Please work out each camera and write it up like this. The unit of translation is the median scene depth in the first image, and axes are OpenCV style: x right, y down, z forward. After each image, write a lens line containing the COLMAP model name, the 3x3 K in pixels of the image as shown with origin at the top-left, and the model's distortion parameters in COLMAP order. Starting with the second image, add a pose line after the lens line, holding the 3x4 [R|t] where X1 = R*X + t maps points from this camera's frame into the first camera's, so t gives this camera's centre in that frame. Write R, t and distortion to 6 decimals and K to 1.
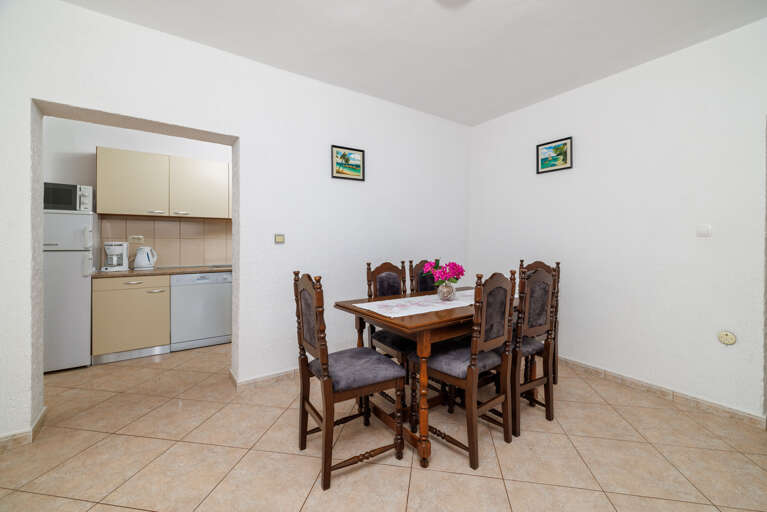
lens RADIAL K [[326.5, 0, 386.8], [0, 326.5, 242.2], [0, 0, 1]] dist [-0.001234, -0.000165]
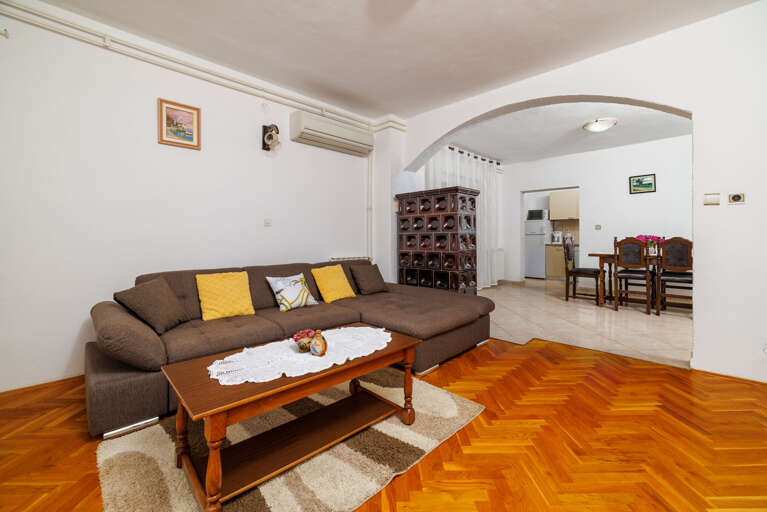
lens RADIAL K [[326.5, 0, 386.8], [0, 326.5, 242.2], [0, 0, 1]] dist [-0.001234, -0.000165]
pose [[0.152159, 0.015908, -0.988228, 1.383670], [-0.007862, 0.999858, 0.014885, 0.054495], [0.988325, 0.005505, 0.152262, -0.609746]]
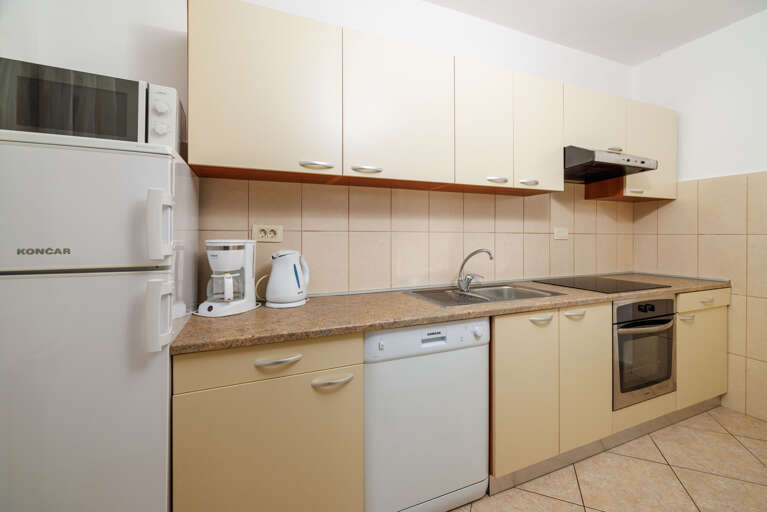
lens RADIAL K [[326.3, 0, 385.3], [0, 326.3, 231.3], [0, 0, 1]] dist [0.000818, 0.000024]
pose [[0.976645, -0.004727, -0.214810, -0.580326], [0.003010, 0.999961, -0.008318, -0.007200], [0.214840, 0.007478, 0.976621, 0.673484]]
